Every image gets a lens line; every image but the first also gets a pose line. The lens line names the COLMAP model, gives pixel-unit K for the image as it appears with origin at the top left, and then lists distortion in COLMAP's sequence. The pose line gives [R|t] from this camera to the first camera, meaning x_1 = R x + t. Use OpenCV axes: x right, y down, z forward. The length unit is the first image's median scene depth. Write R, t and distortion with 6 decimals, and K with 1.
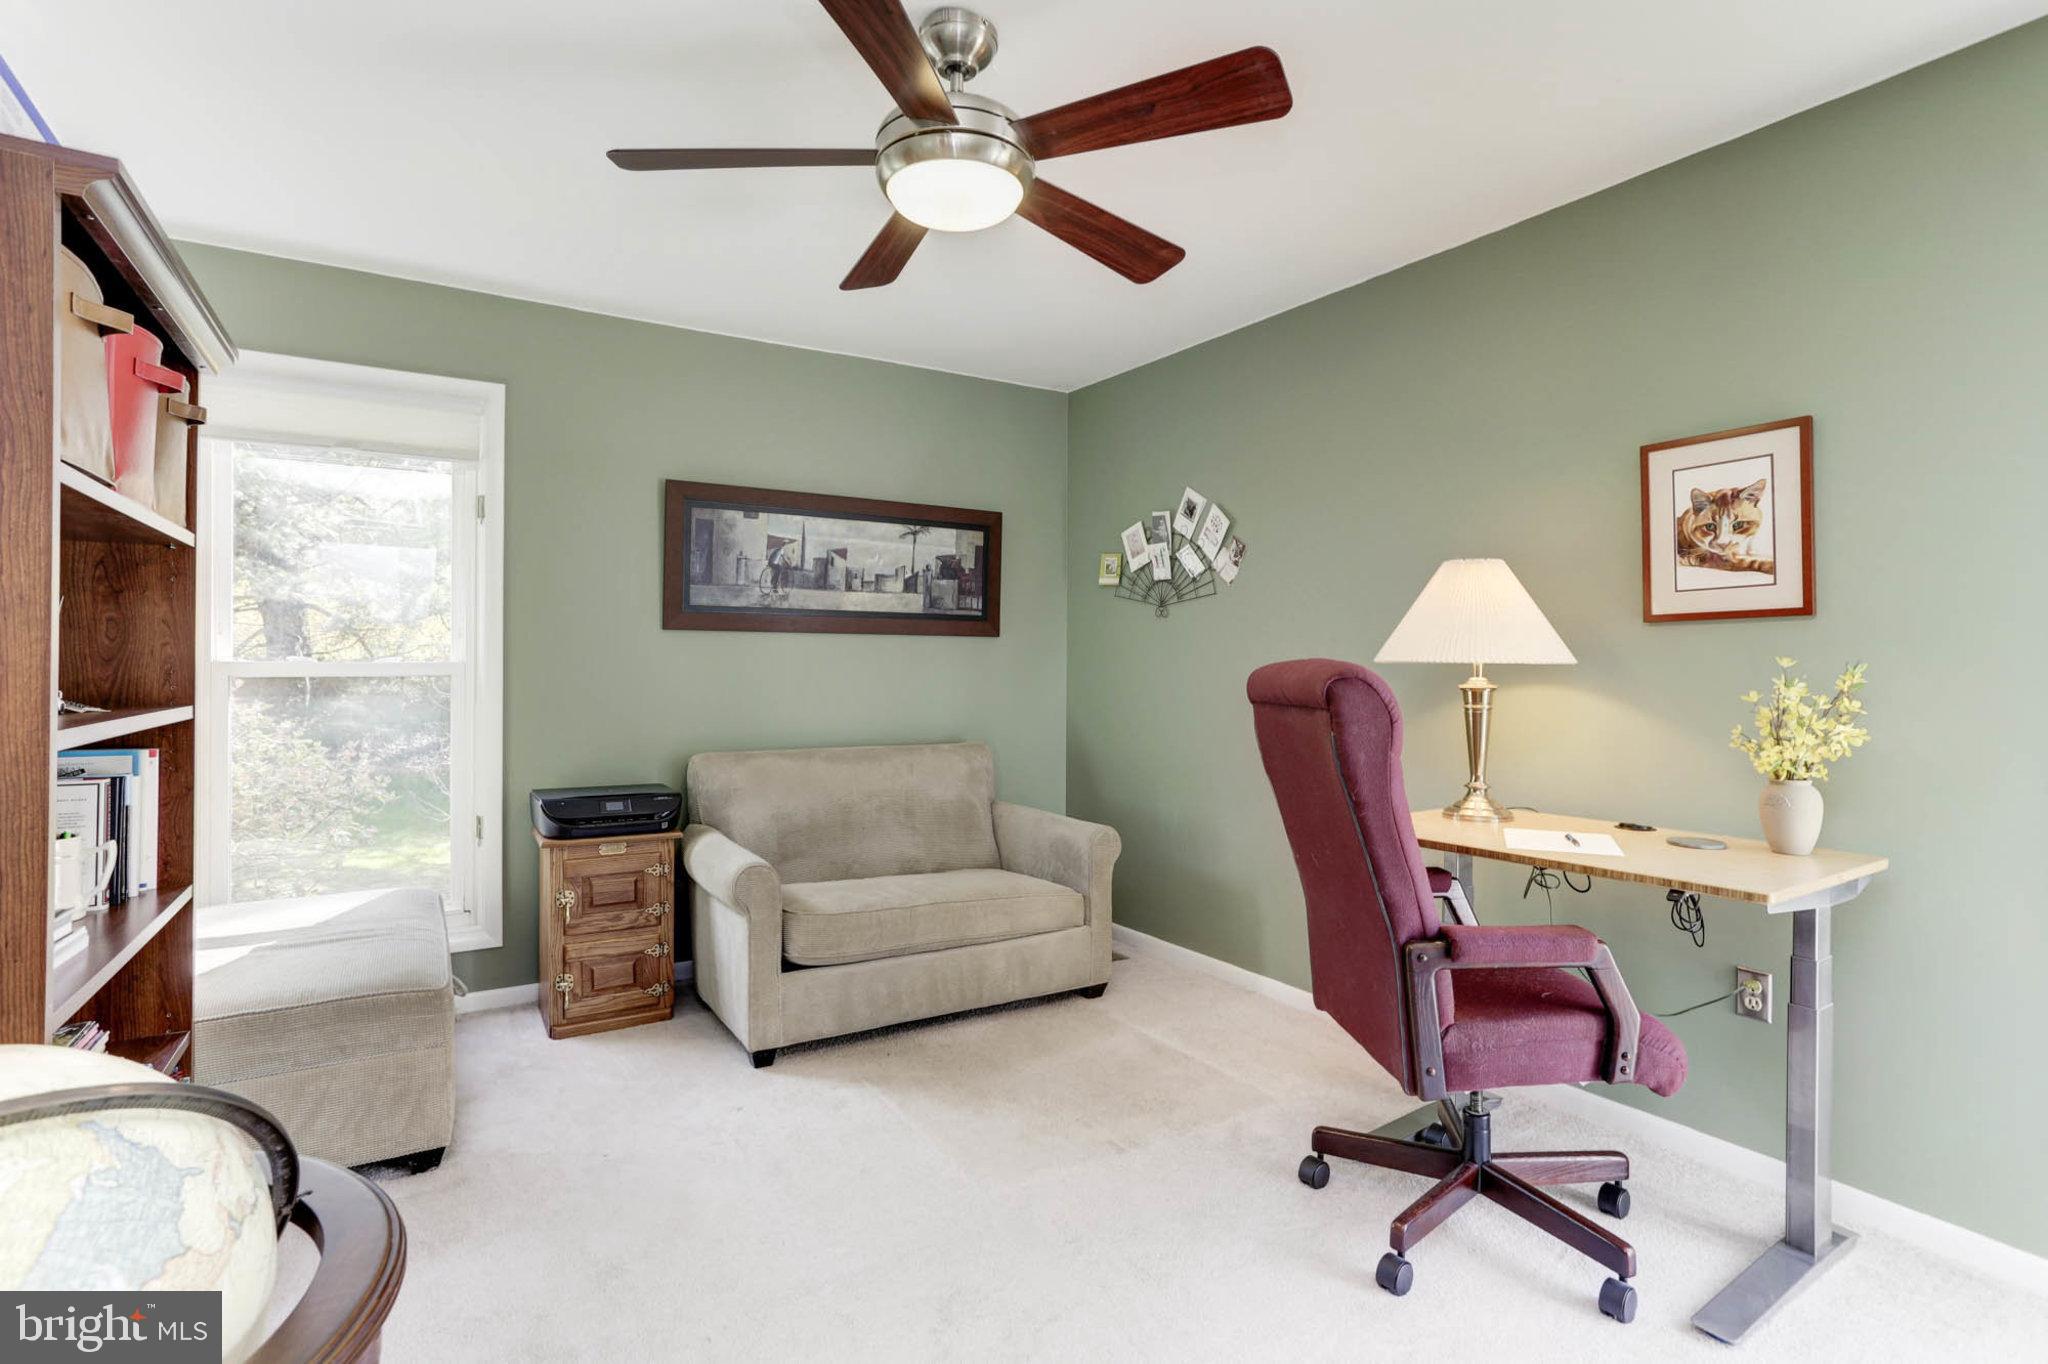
lens RADIAL K [[999.5, 0, 1032.6], [0, 999.5, 667.4], [0, 0, 1]] dist [-0.053162, 0.036086]
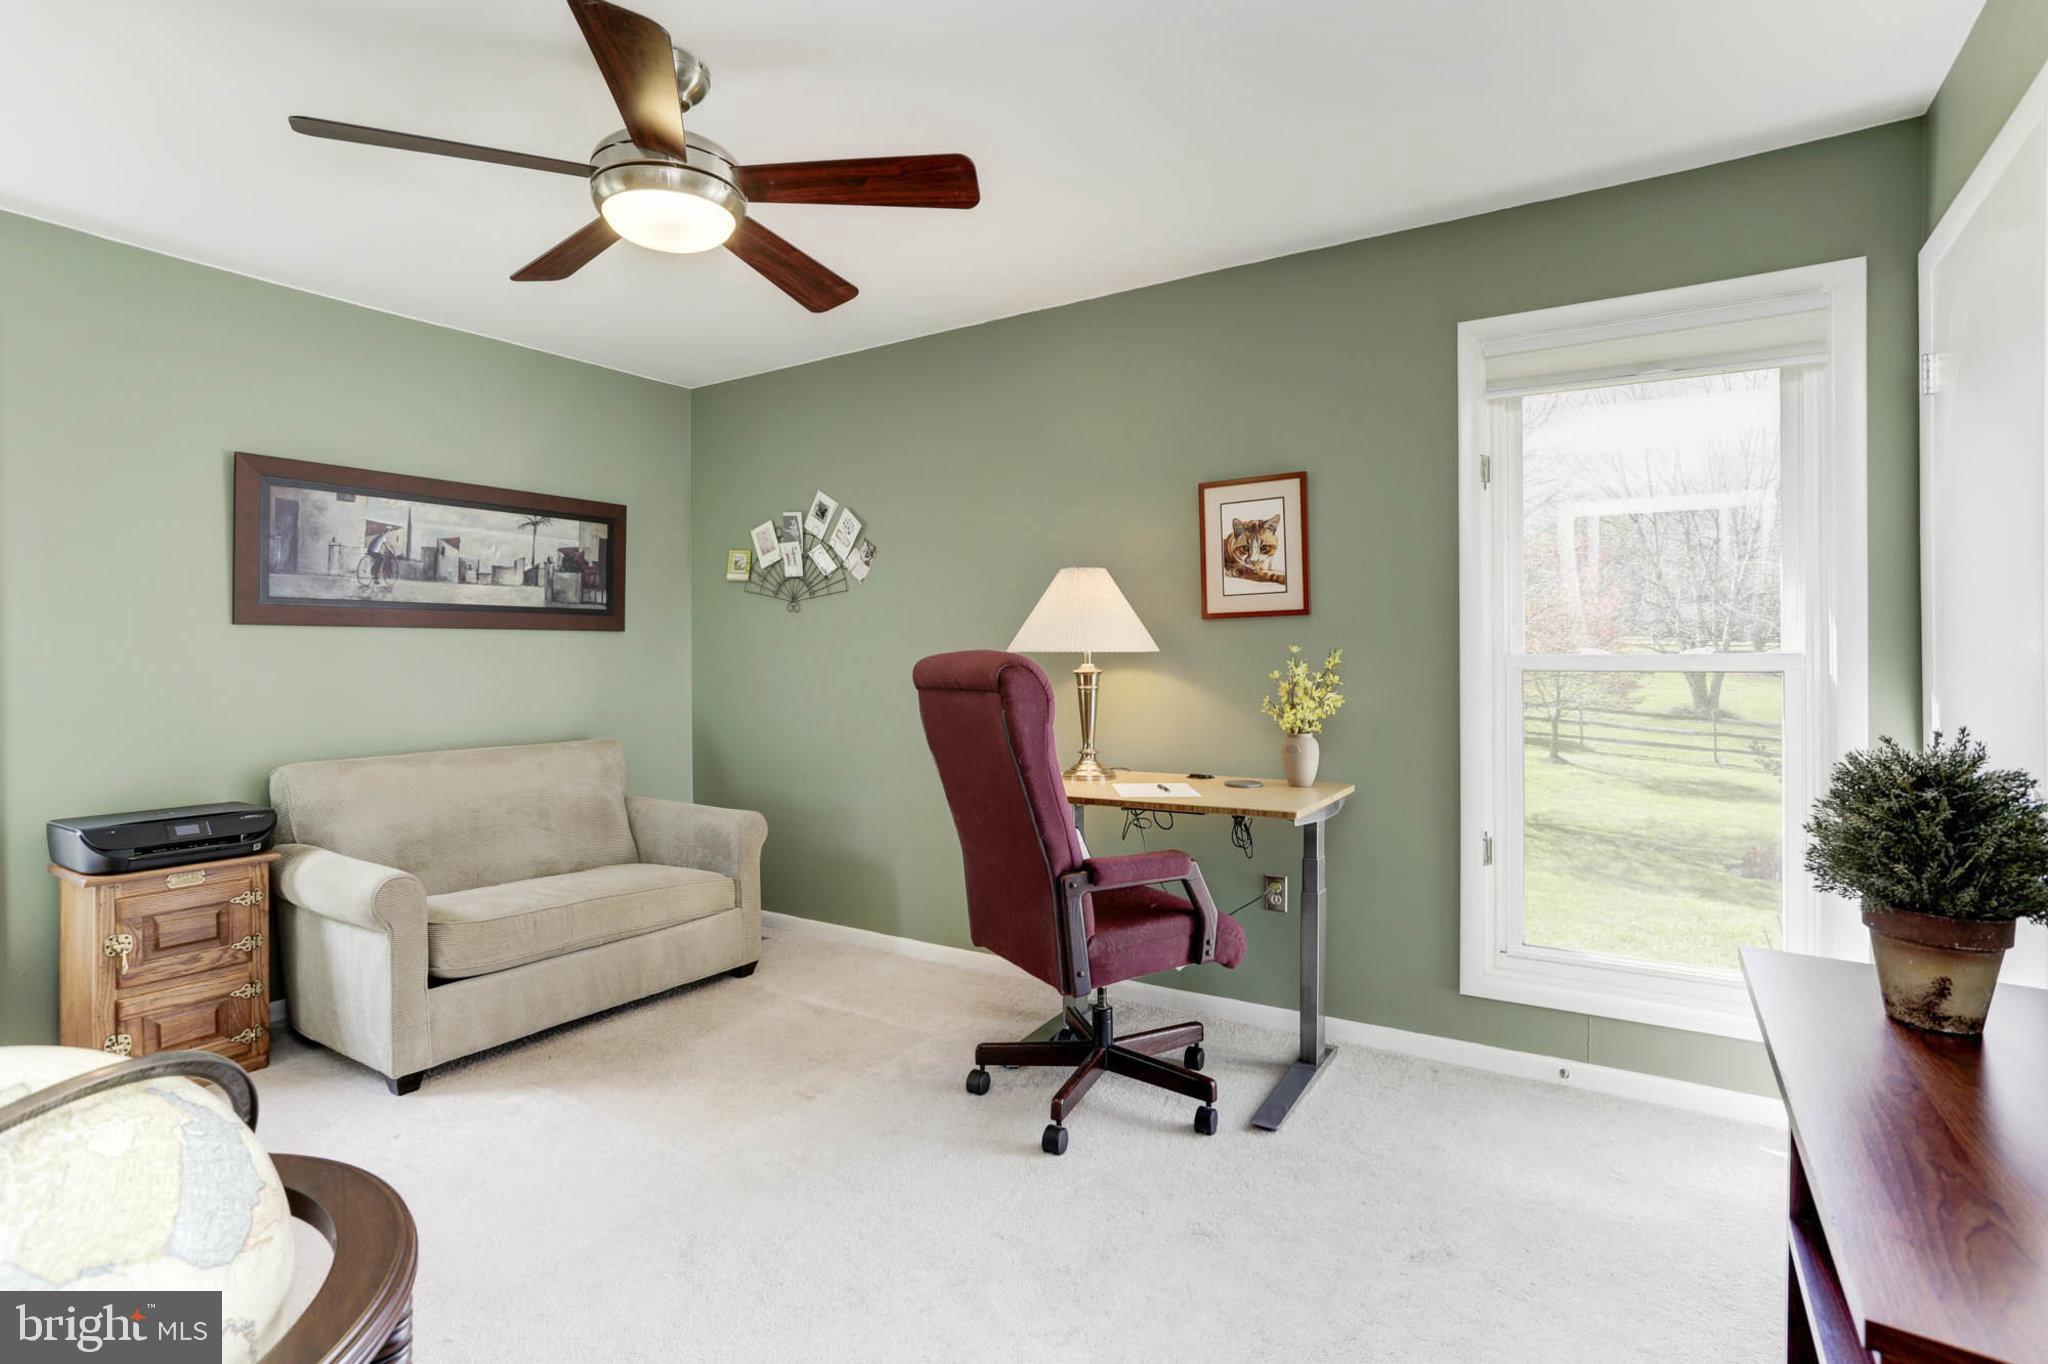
lens RADIAL K [[999.5, 0, 1032.6], [0, 999.5, 667.4], [0, 0, 1]] dist [-0.053162, 0.036086]
pose [[0.907139, -0.018224, 0.420435, -0.136083], [0.014411, 0.999821, 0.012244, -0.001556], [-0.420583, -0.005048, 0.907240, -0.101180]]
